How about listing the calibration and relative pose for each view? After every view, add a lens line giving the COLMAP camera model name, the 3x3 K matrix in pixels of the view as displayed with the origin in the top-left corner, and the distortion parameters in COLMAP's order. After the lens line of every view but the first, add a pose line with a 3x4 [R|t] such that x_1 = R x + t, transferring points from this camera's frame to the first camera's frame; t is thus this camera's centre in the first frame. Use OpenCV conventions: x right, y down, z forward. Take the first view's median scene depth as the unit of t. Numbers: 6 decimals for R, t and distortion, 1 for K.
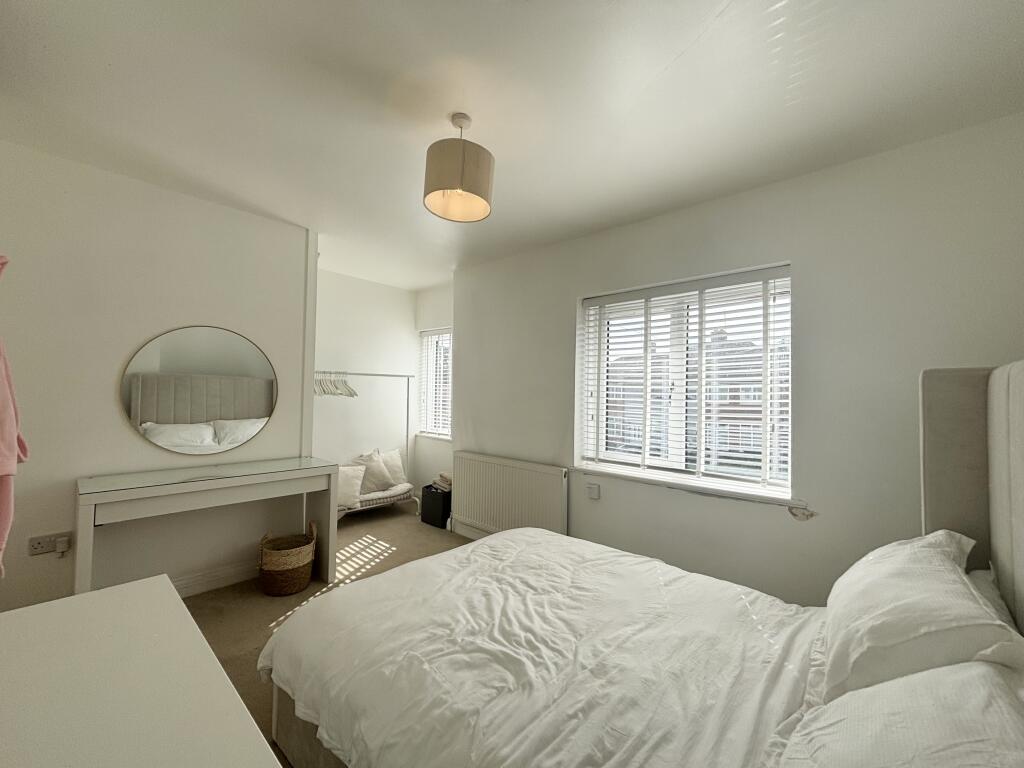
lens RADIAL K [[420.8, 0, 512.0], [0, 420.8, 384.0], [0, 0, 1]] dist [0.045622, -0.000058]
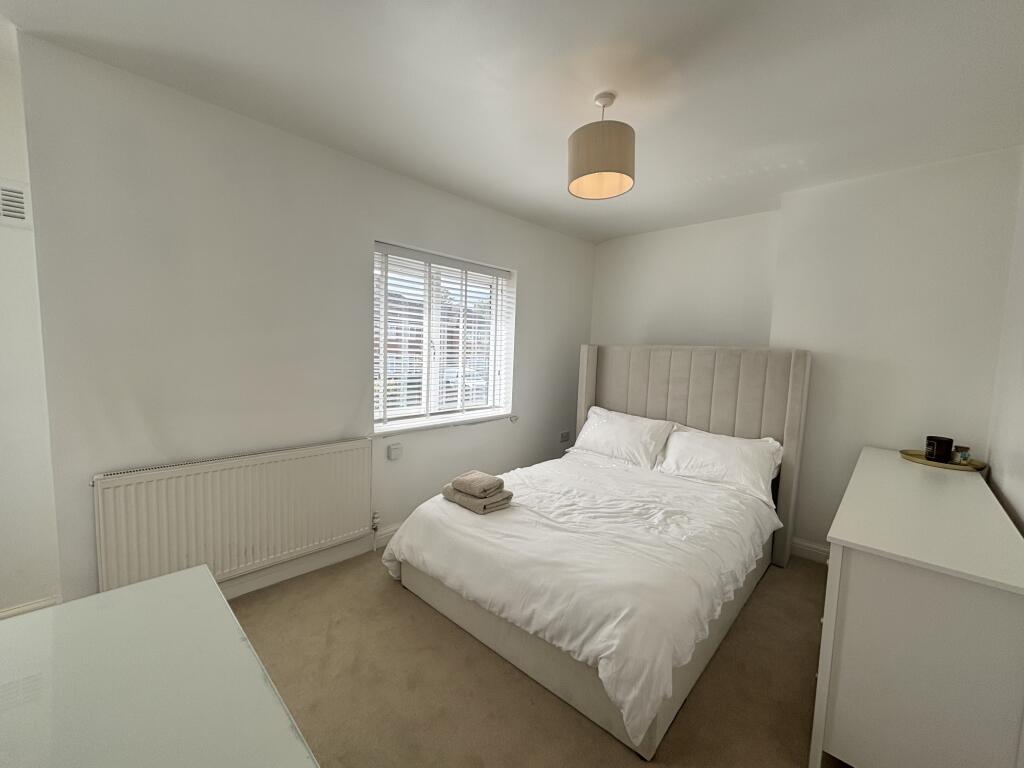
lens RADIAL K [[420.8, 0, 512.0], [0, 420.8, 384.0], [0, 0, 1]] dist [0.045622, -0.000058]
pose [[0.008382, -0.100608, 0.994891, -1.185394], [-0.049565, 0.993661, 0.100901, -0.018336], [-0.998736, -0.050157, 0.003342, 1.161697]]
